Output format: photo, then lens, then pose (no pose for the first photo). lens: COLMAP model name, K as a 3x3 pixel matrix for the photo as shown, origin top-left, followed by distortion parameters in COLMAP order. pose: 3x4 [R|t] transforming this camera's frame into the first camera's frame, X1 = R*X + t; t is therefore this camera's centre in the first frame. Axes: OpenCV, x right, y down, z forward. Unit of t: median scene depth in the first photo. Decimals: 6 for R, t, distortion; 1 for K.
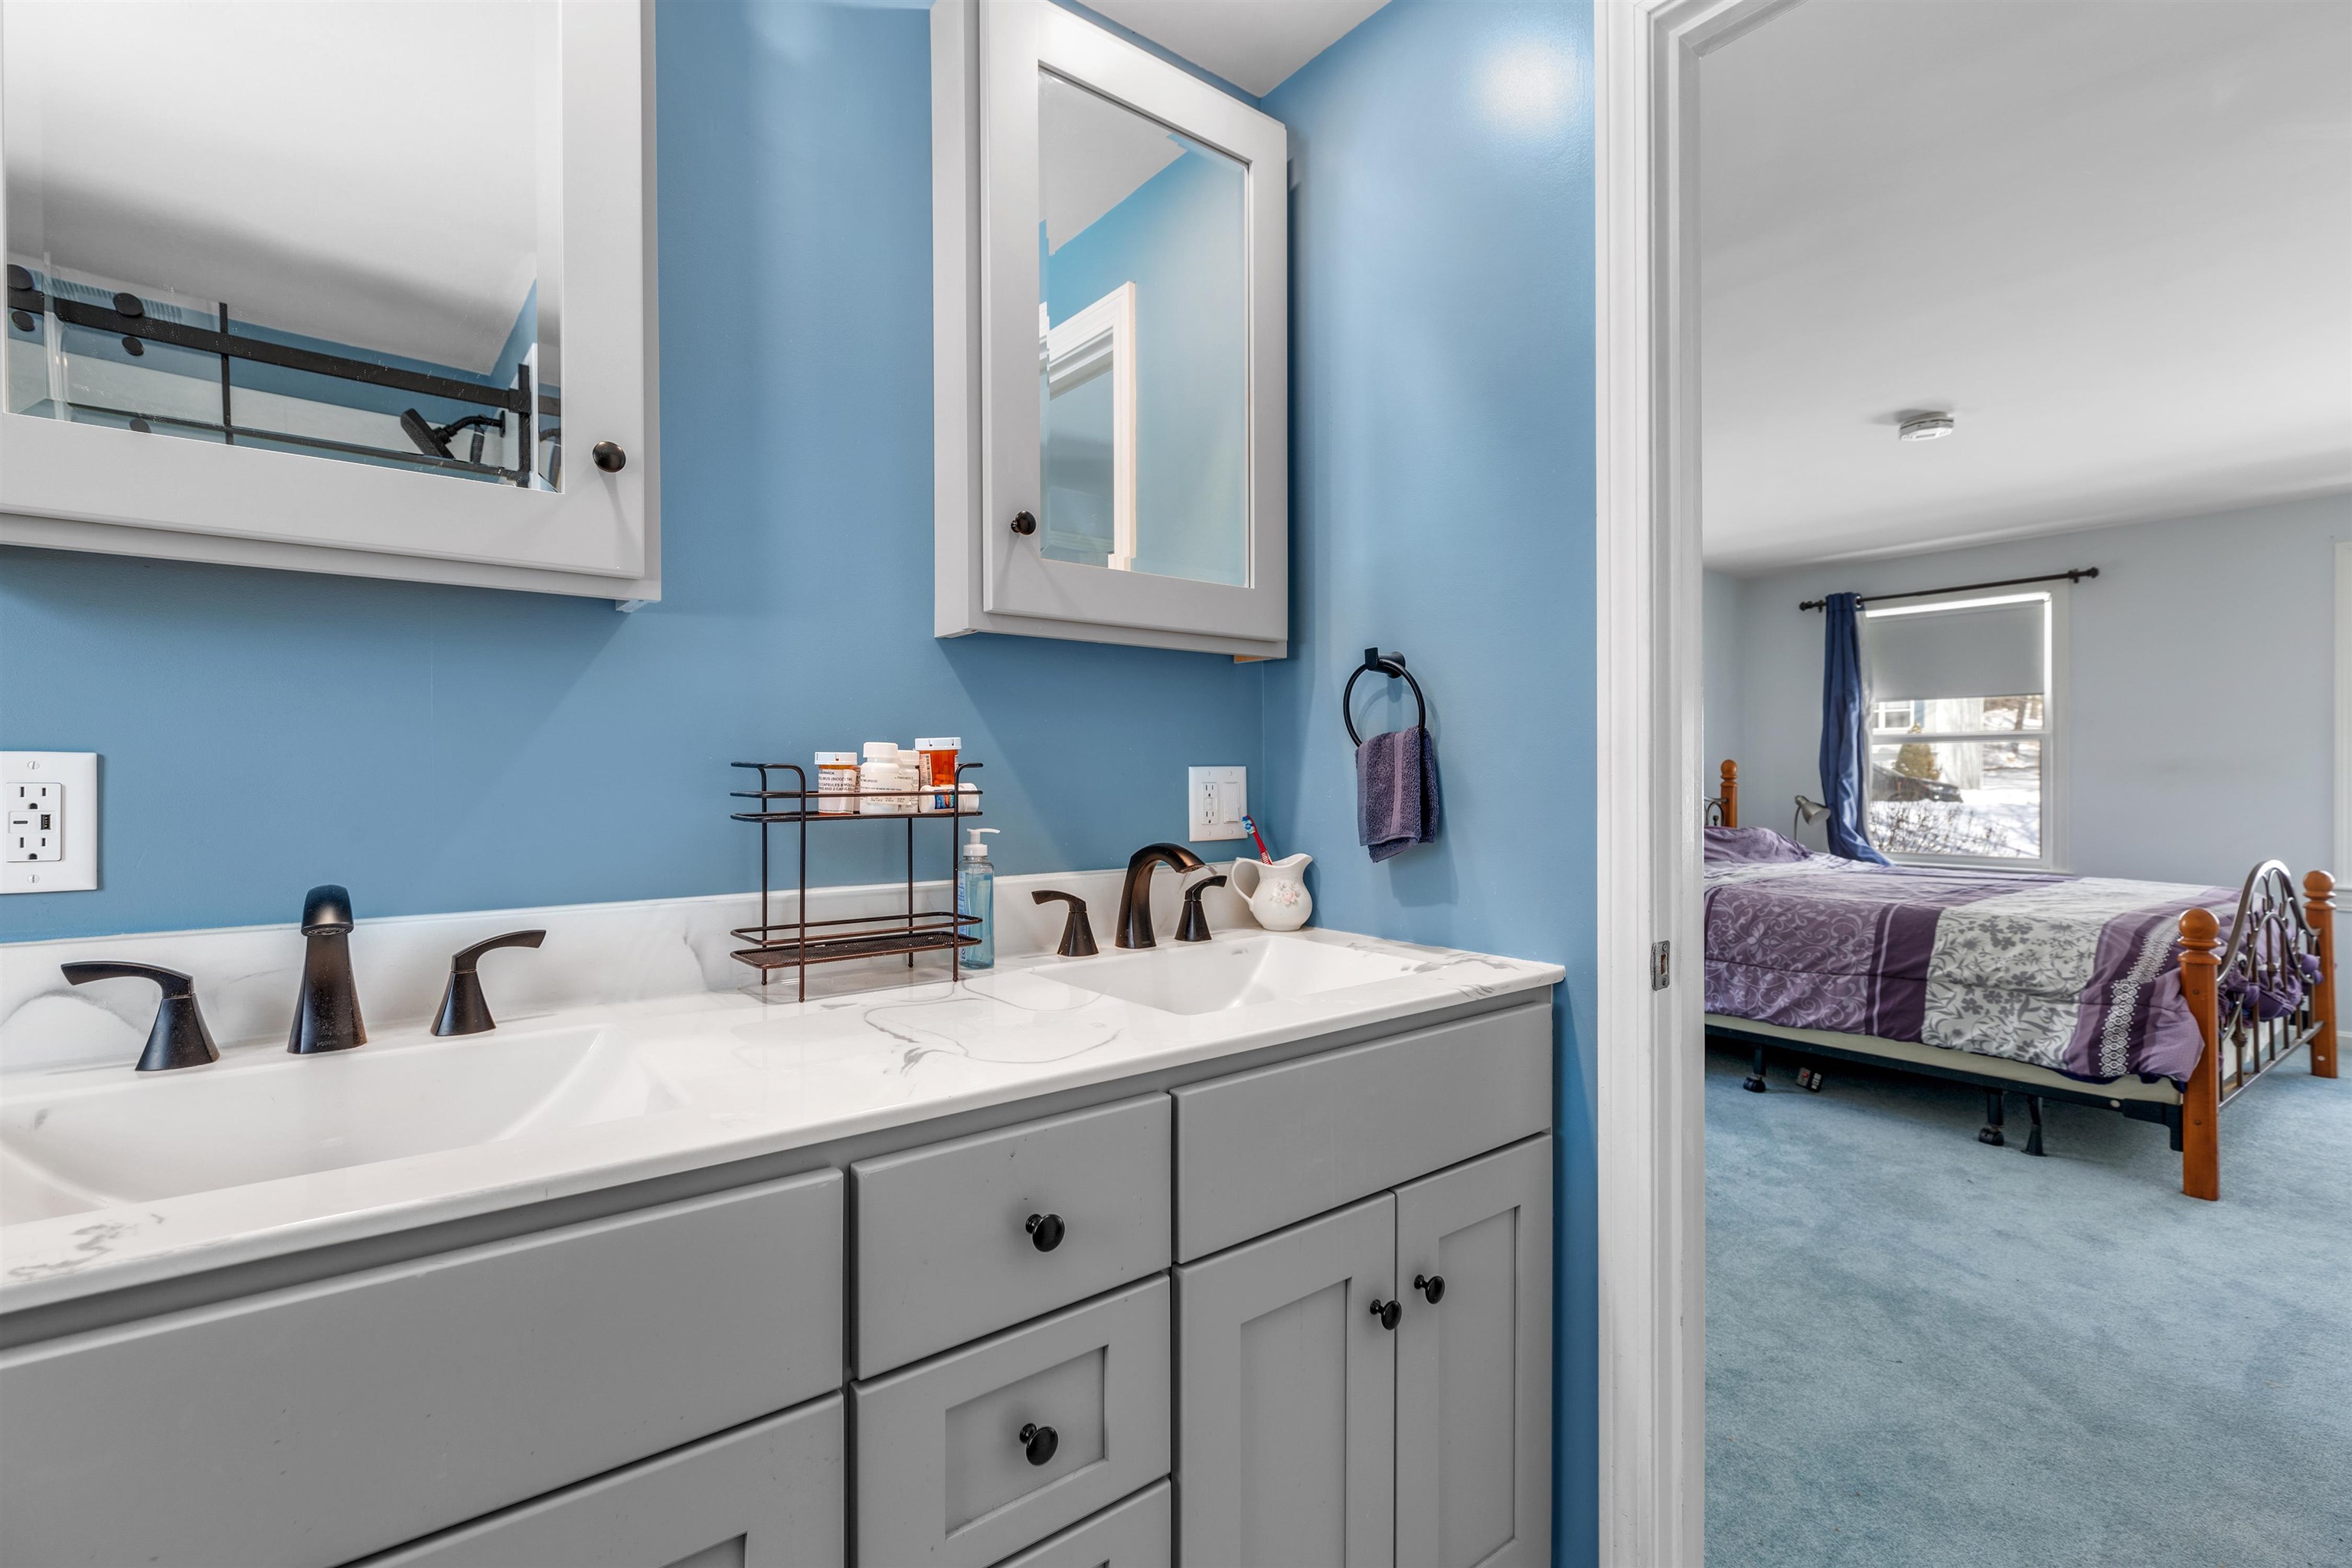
lens RADIAL K [[1051.7, 0, 1167.2], [0, 1051.7, 784.2], [0, 0, 1]] dist [0.002971, 0.001011]
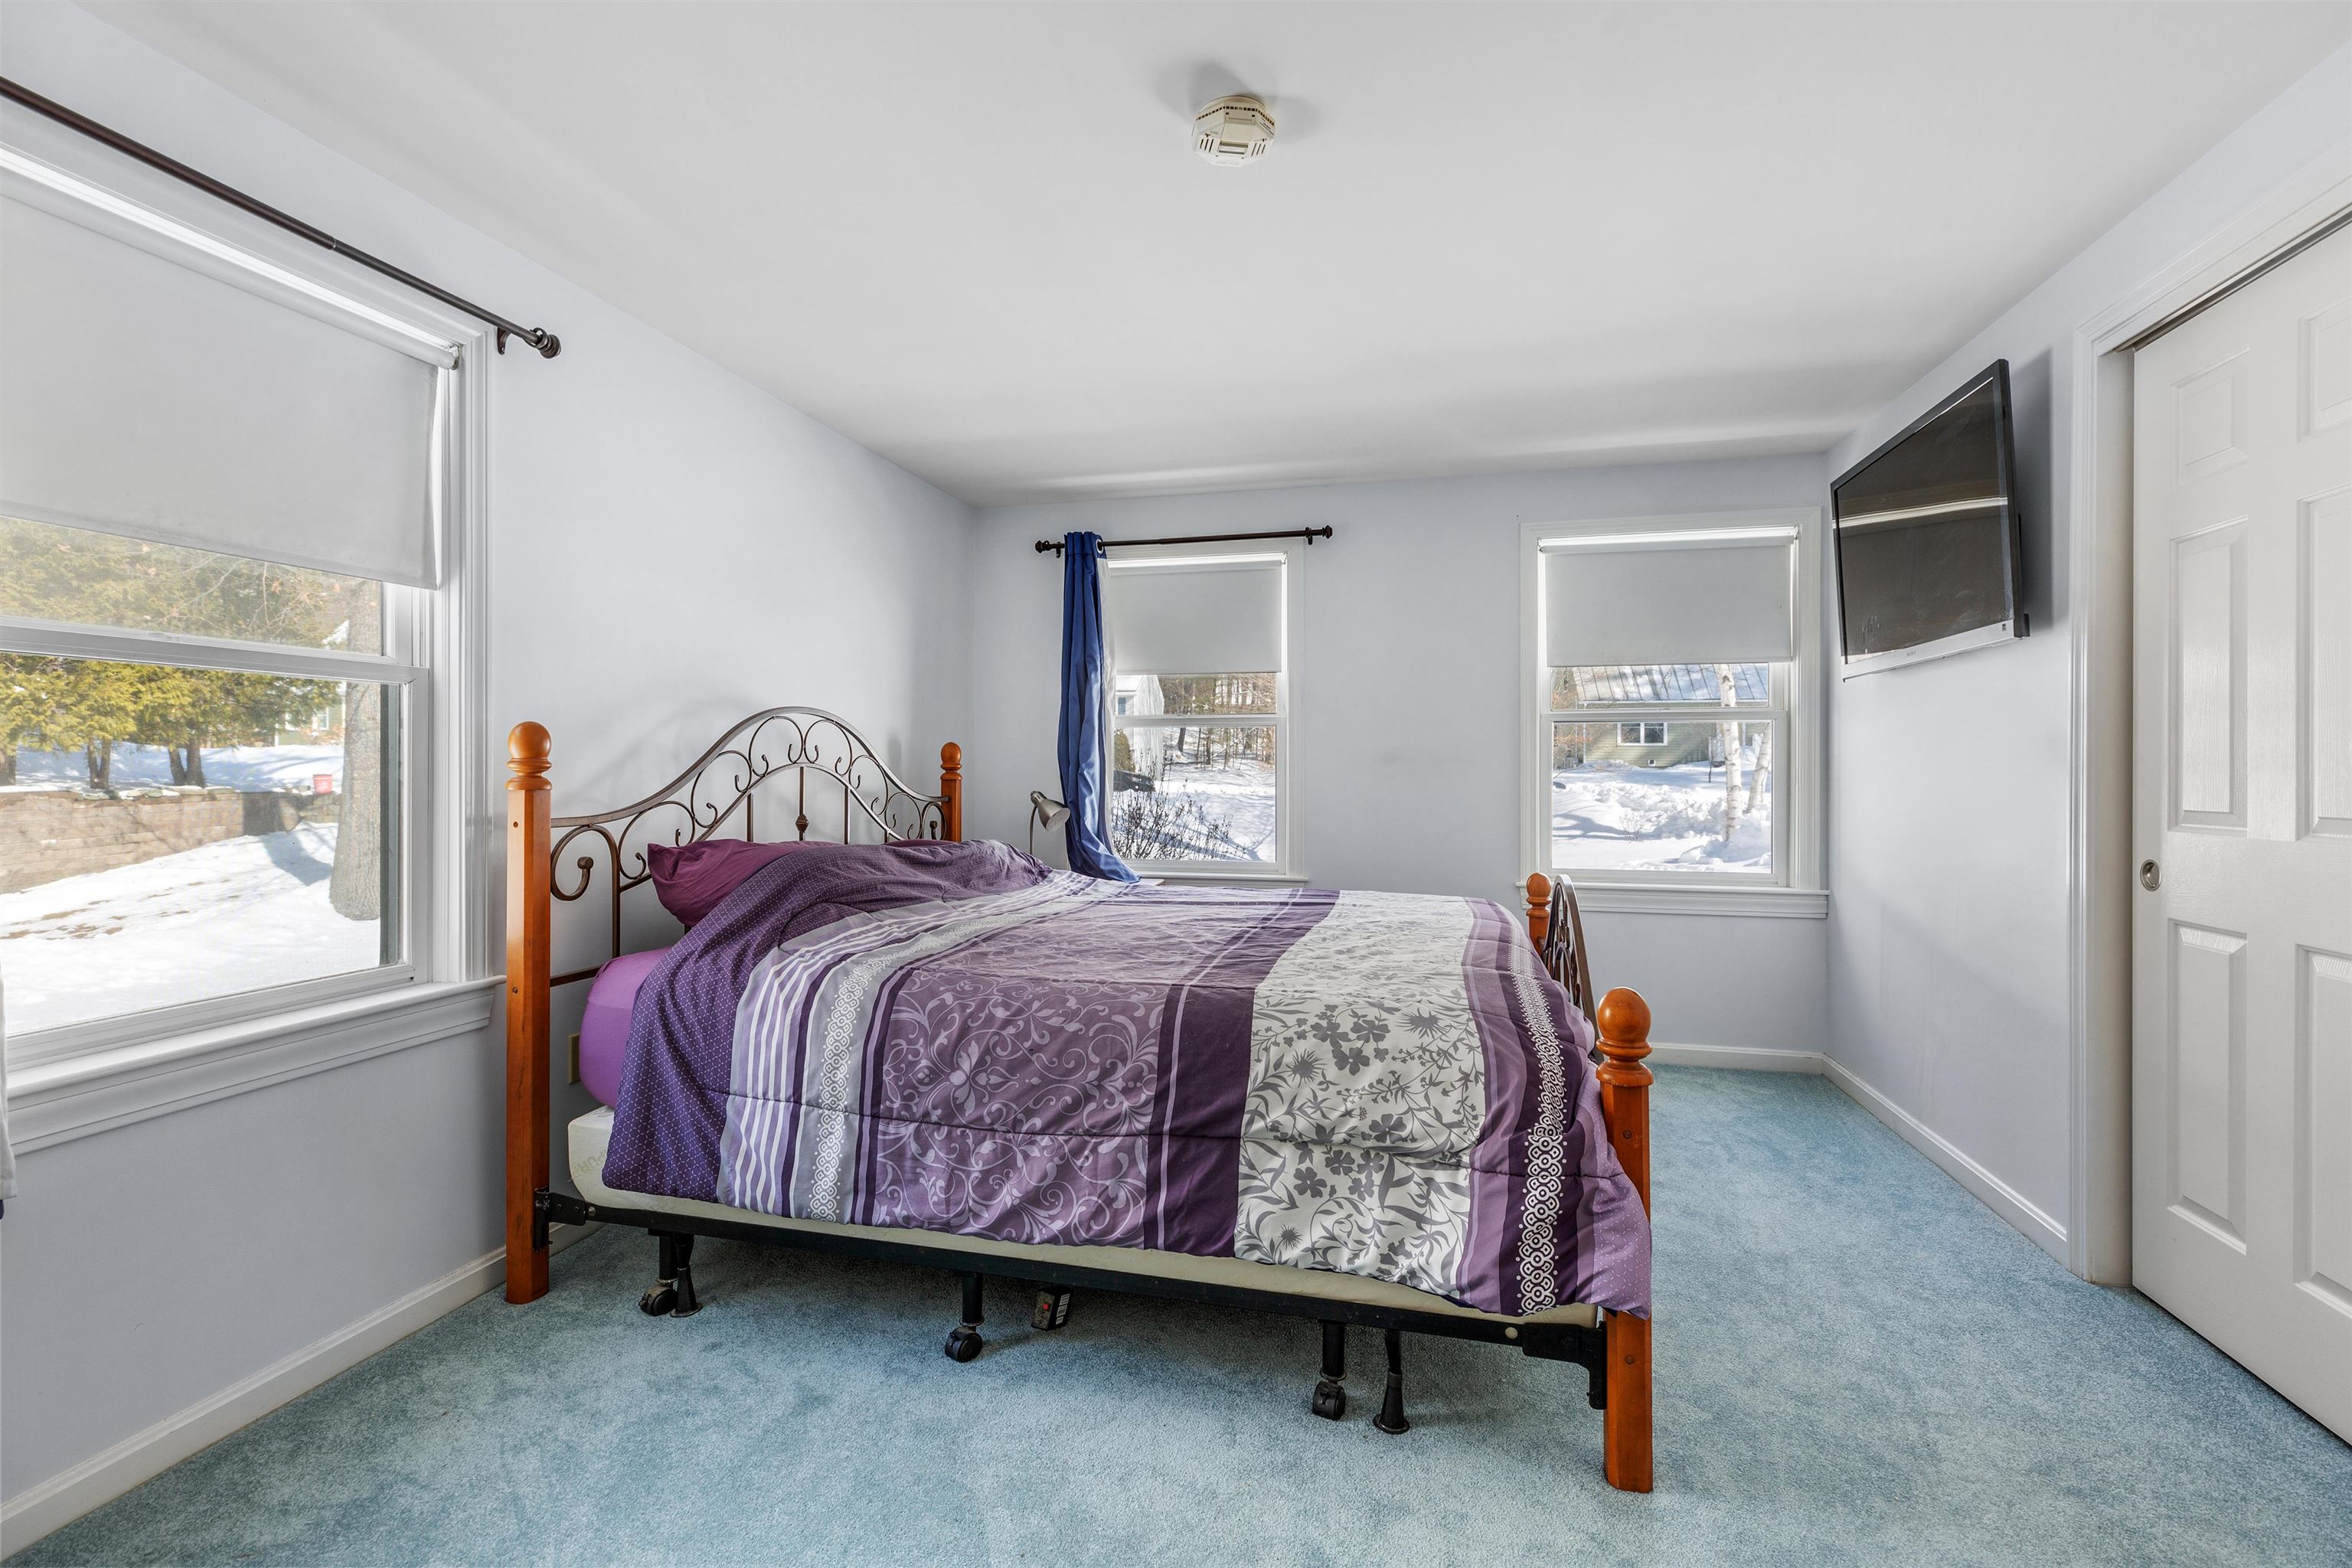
lens RADIAL K [[1051.7, 0, 1168.1], [0, 1051.7, 772.8], [0, 0, 1]] dist [0.002971, 0.001011]
pose [[0.785622, 0.000887, 0.618706, 0.357579], [0.001290, 0.999994, -0.003071, -0.000304], [-0.618705, 0.003210, 0.785617, 0.598376]]
